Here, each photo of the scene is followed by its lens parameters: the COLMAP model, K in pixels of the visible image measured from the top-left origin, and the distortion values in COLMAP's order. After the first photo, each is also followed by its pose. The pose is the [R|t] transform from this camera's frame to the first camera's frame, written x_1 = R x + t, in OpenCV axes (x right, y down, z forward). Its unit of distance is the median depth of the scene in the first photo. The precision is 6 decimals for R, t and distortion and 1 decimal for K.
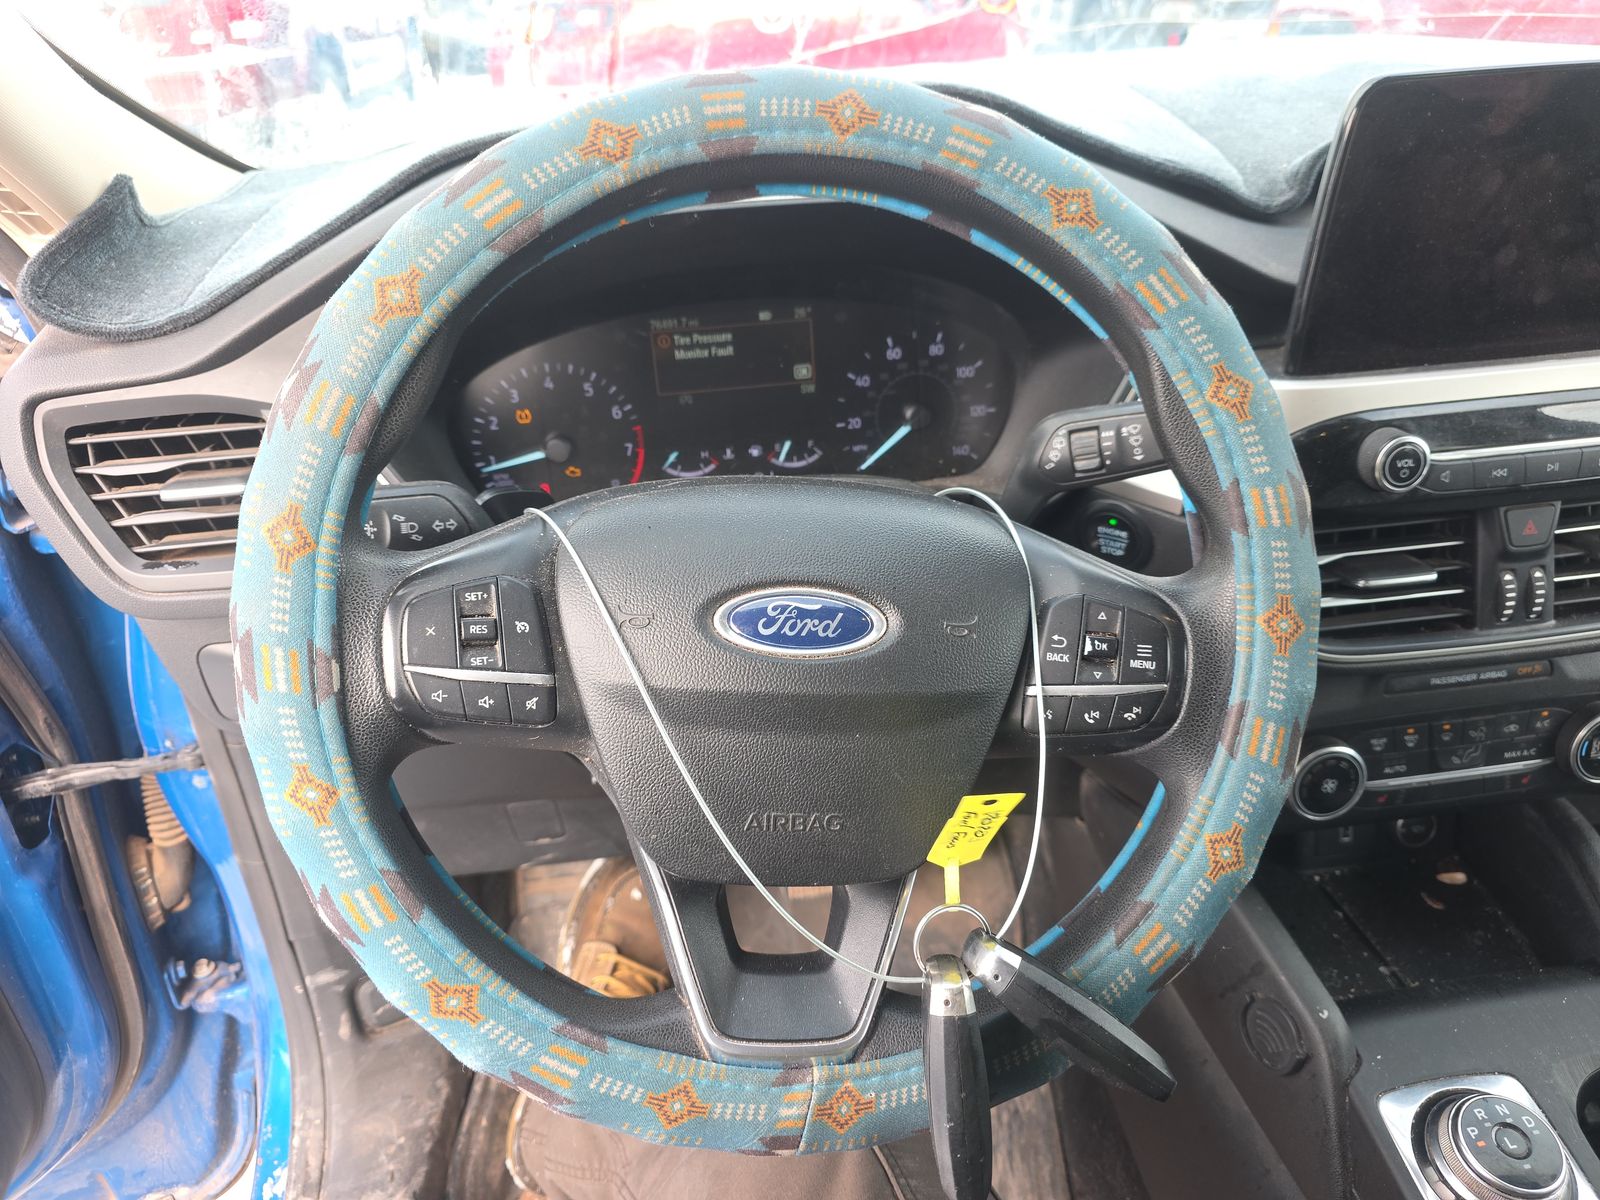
lens RADIAL K [[1048.3, 0, 800.0], [0, 1048.3, 600.0], [0, 0, 1]] dist [0.008313, -0.053794]
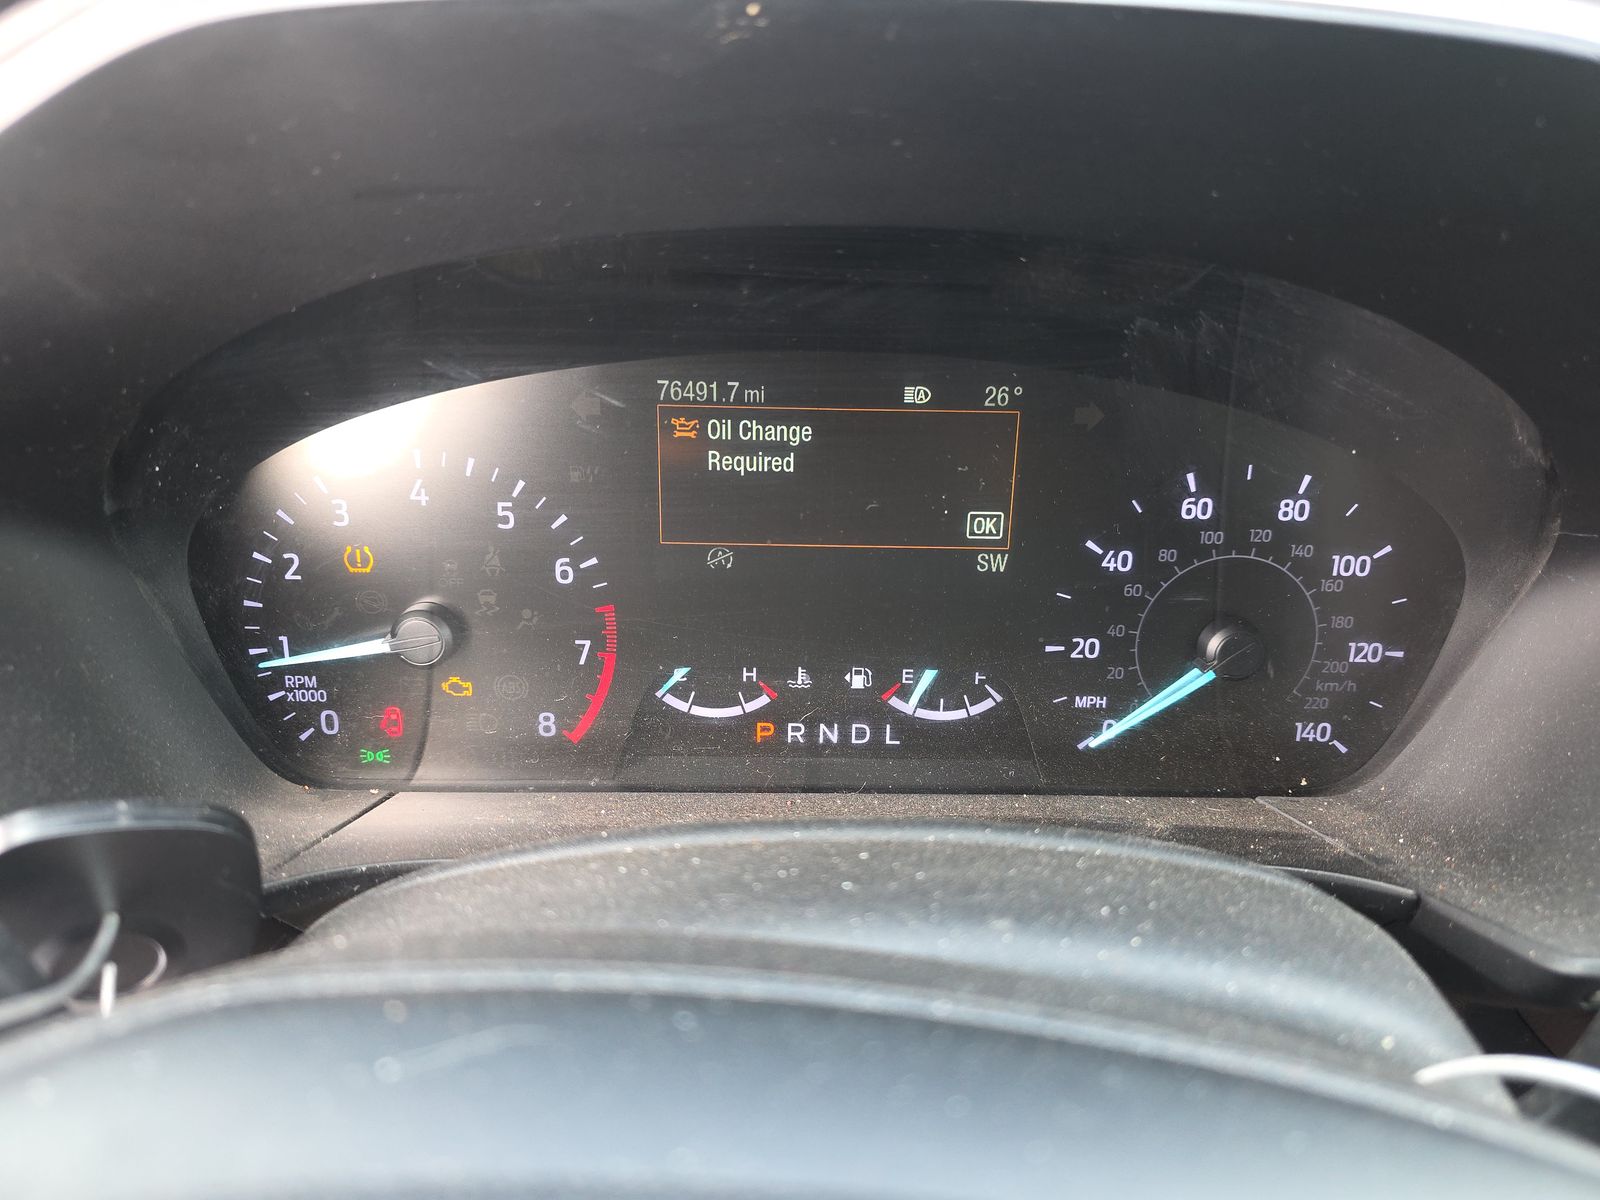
lens RADIAL K [[1048.3, 0, 800.0], [0, 1048.3, 600.0], [0, 0, 1]] dist [0.008313, -0.053794]
pose [[0.989614, 0.114332, -0.087130, -0.031693], [-0.122309, 0.988173, -0.092489, -0.129409], [0.075525, 0.102185, 0.991894, 0.528729]]
